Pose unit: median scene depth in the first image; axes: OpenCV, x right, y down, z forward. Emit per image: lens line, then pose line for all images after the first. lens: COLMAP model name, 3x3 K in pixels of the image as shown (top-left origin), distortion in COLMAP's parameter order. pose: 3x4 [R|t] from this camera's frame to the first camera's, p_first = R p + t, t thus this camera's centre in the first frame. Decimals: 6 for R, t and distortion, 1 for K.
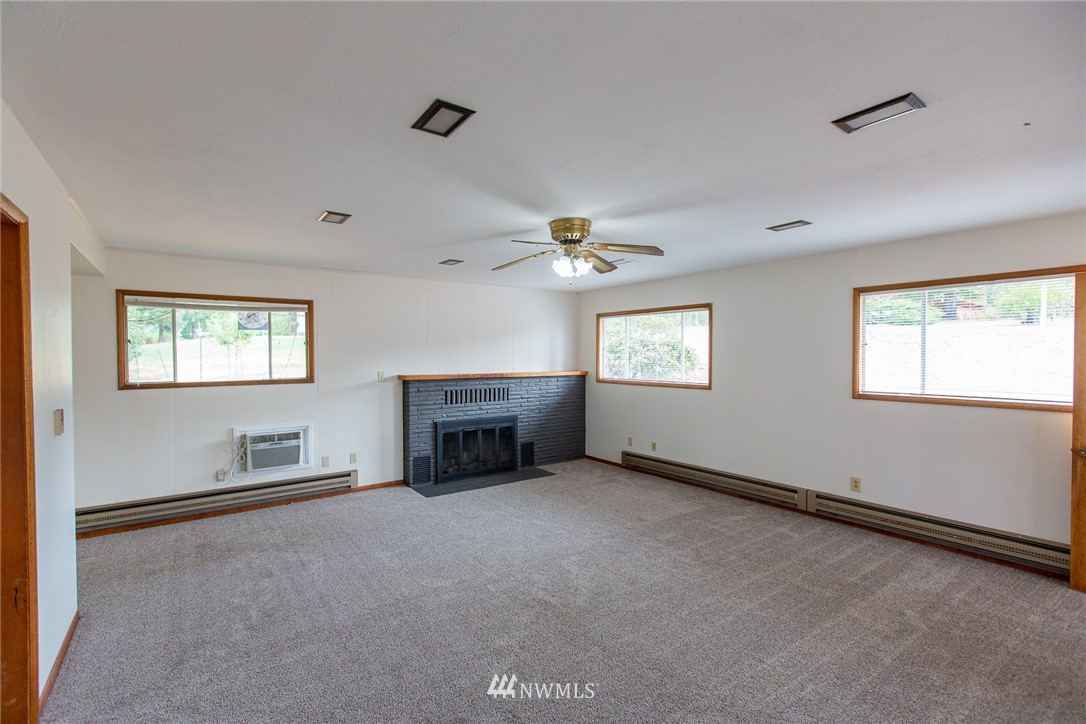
lens RADIAL K [[481.1, 0, 541.2], [0, 481.1, 363.2], [0, 0, 1]] dist [0.001334, 0.000466]
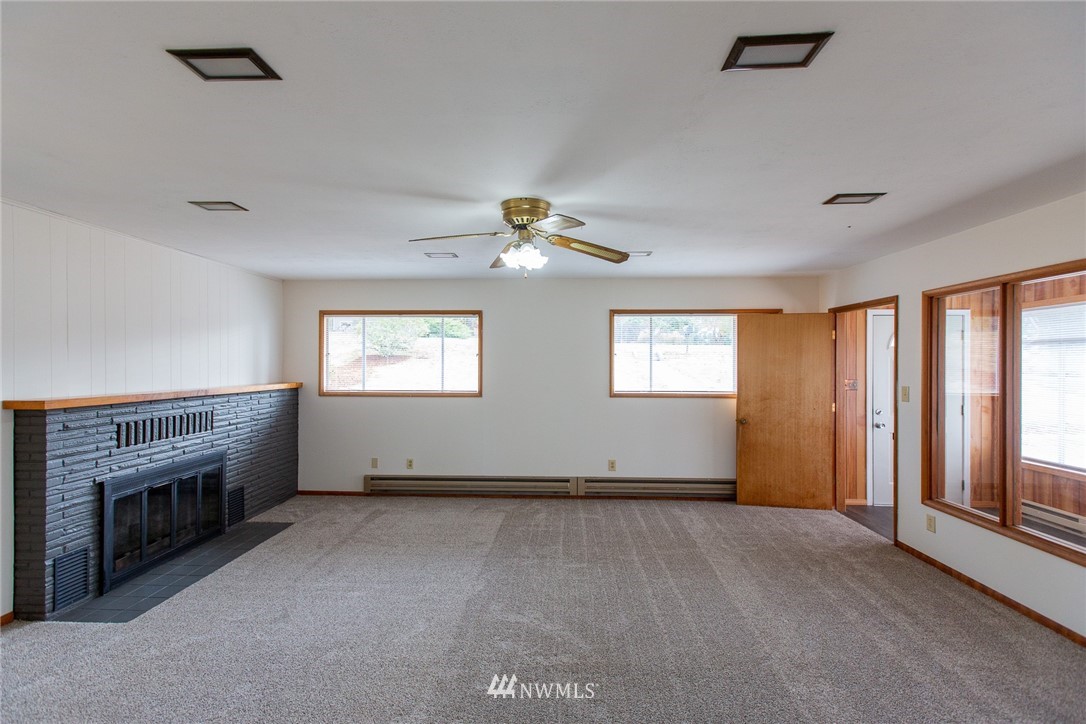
lens RADIAL K [[481.1, 0, 541.2], [0, 481.1, 363.2], [0, 0, 1]] dist [0.001334, 0.000466]
pose [[0.632187, 0.001446, 0.774815, -0.324954], [0.010242, 0.999895, -0.010222, -0.003077], [-0.774748, 0.014397, 0.632106, 0.255233]]
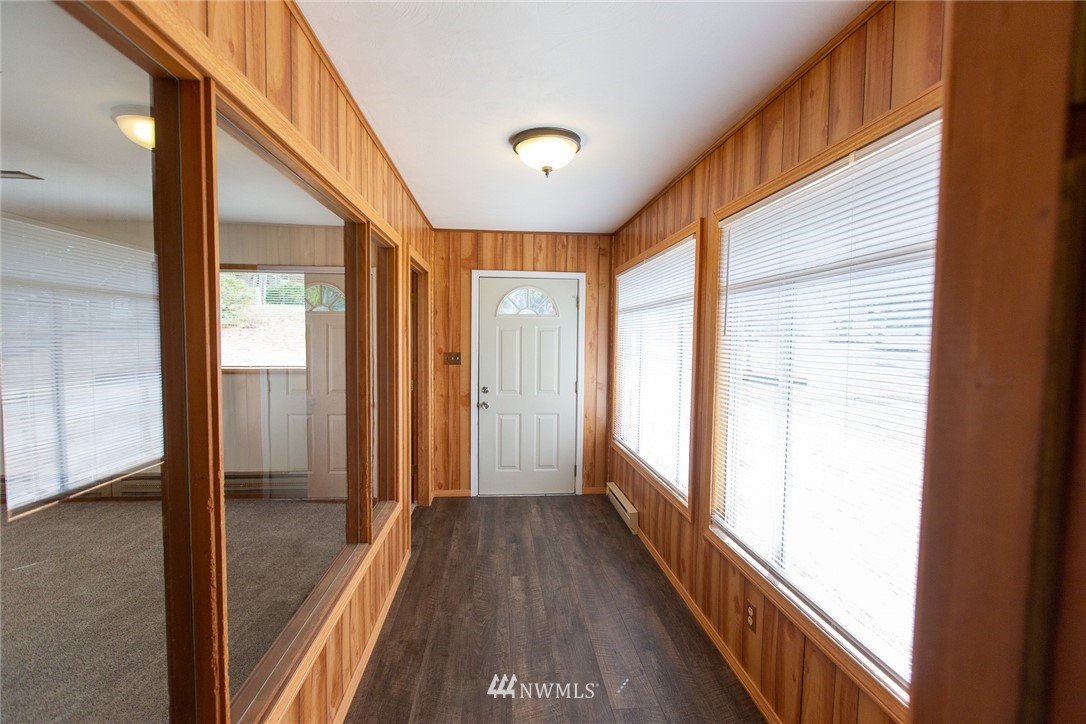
lens RADIAL K [[481.1, 0, 541.2], [0, 481.1, 363.2], [0, 0, 1]] dist [0.001334, 0.000466]
pose [[0.522668, -0.042224, 0.851490, 0.158941], [0.003959, 0.998882, 0.047102, 0.005851], [-0.852527, -0.021248, 0.522251, -0.148769]]
